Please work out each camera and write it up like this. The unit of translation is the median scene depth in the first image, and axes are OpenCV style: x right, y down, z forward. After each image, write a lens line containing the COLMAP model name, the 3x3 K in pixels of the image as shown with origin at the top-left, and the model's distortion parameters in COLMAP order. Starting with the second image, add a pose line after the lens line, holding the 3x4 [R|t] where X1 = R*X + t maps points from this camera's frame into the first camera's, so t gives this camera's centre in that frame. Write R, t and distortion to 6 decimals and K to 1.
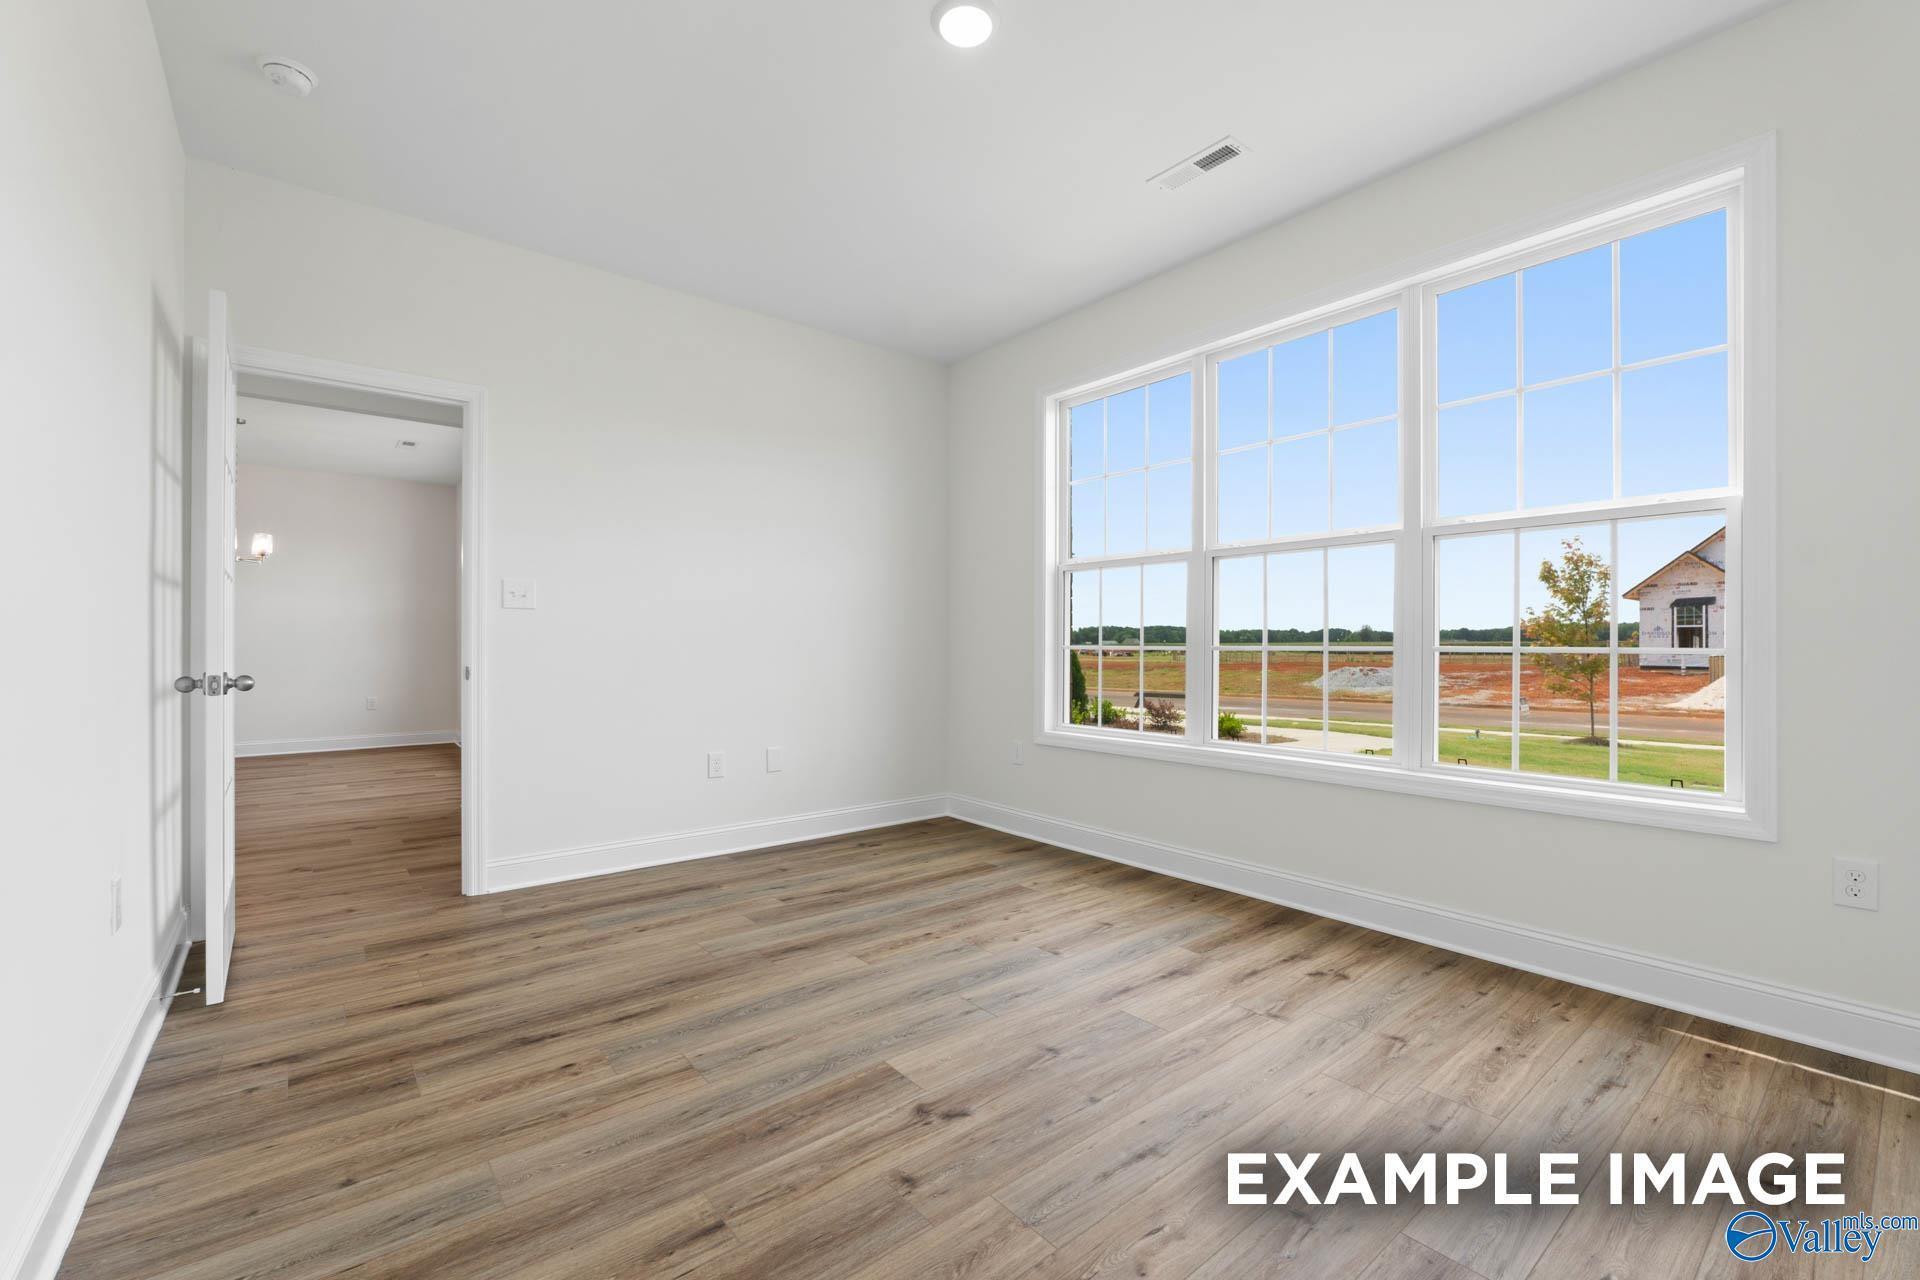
lens RADIAL K [[813.0, 0, 969.5], [0, 813.0, 630.6], [0, 0, 1]] dist [-0.007552, 0.000331]
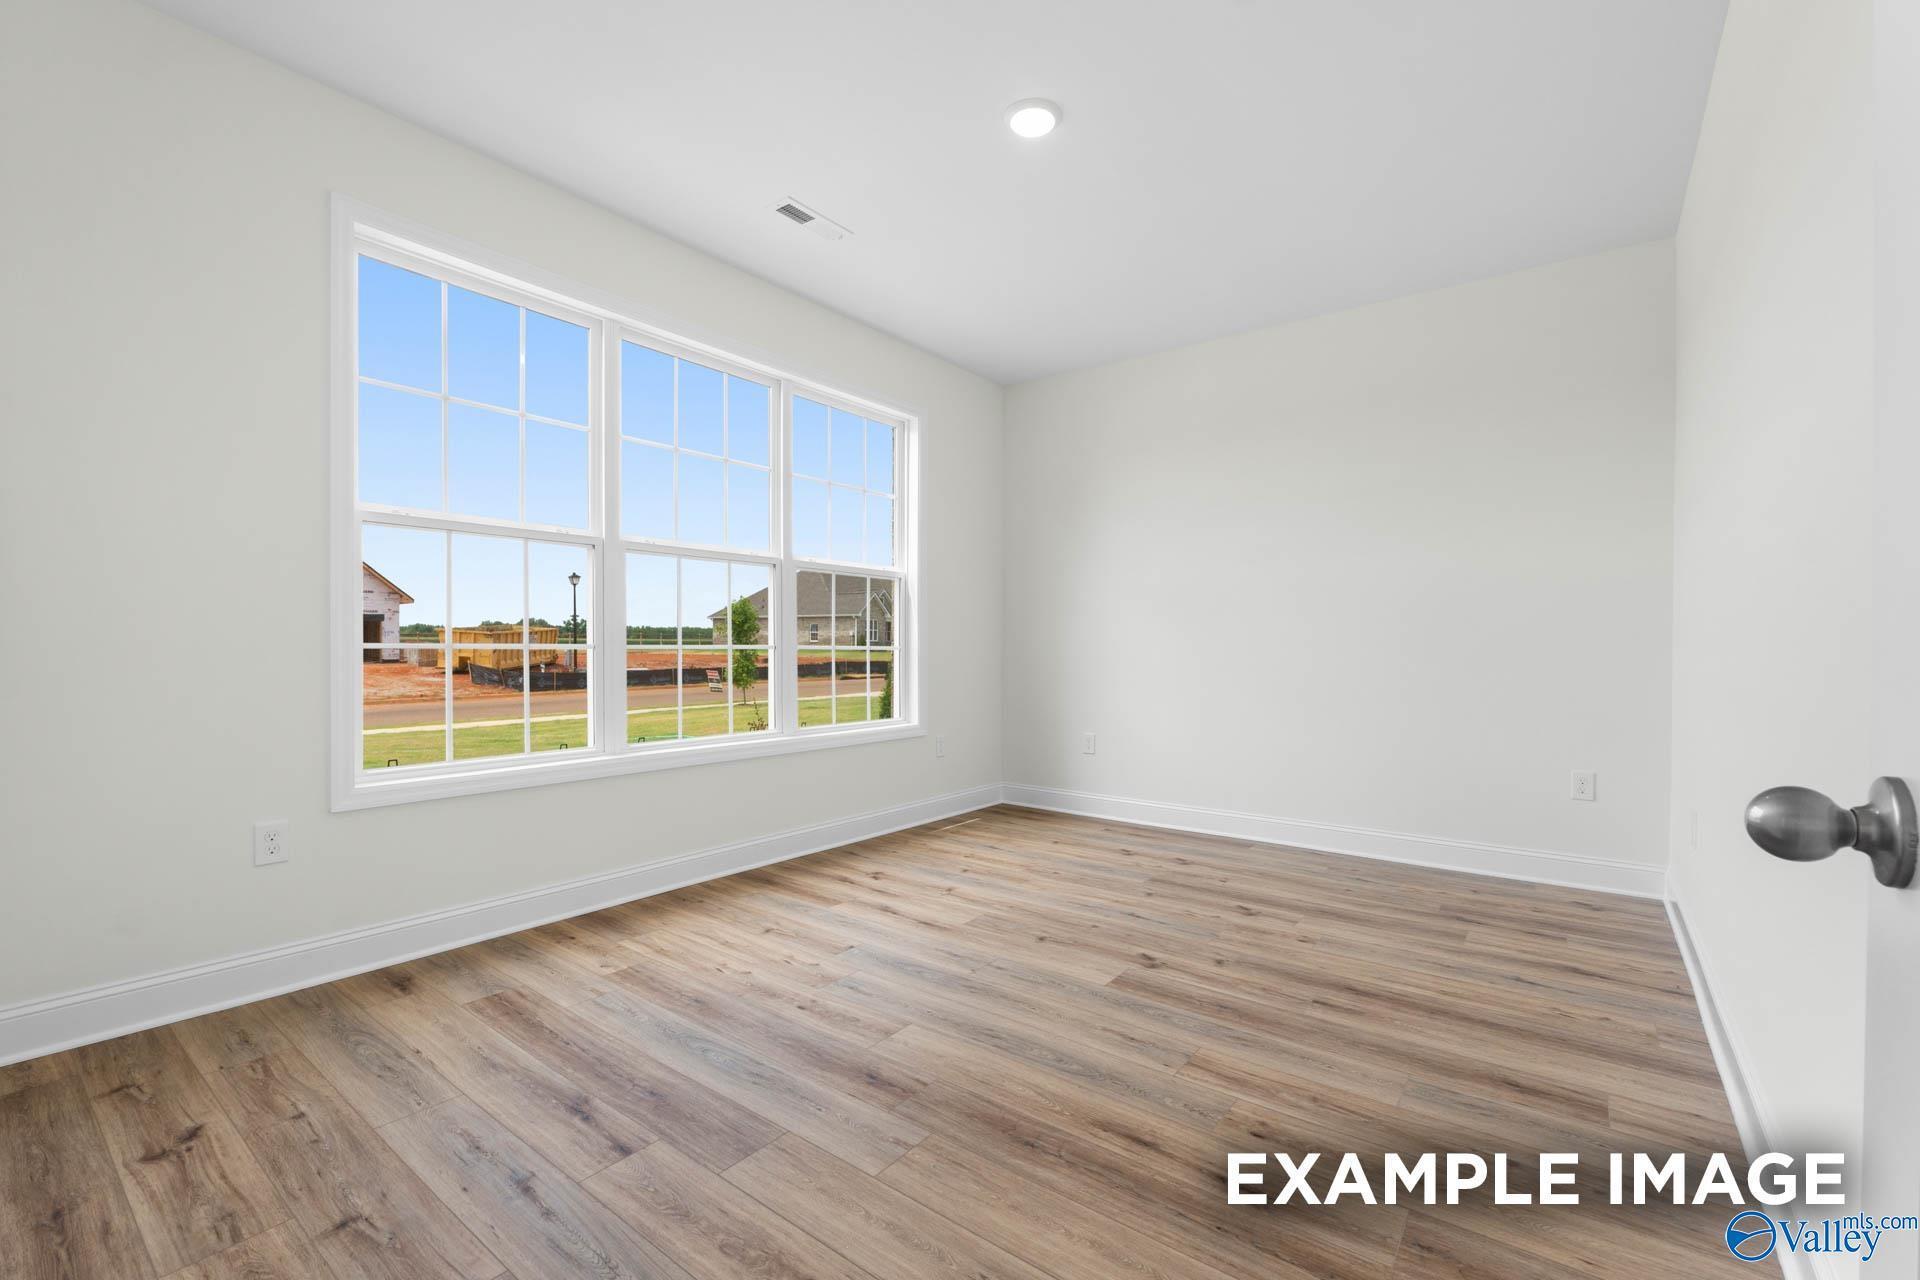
lens RADIAL K [[813.0, 0, 973.8], [0, 813.0, 634.2], [0, 0, 1]] dist [-0.007552, 0.000331]
pose [[-0.242350, 0.010179, 0.970135, -0.826543], [-0.024463, 0.999563, -0.016599, 0.015446], [-0.969880, -0.027755, -0.241996, 0.990301]]
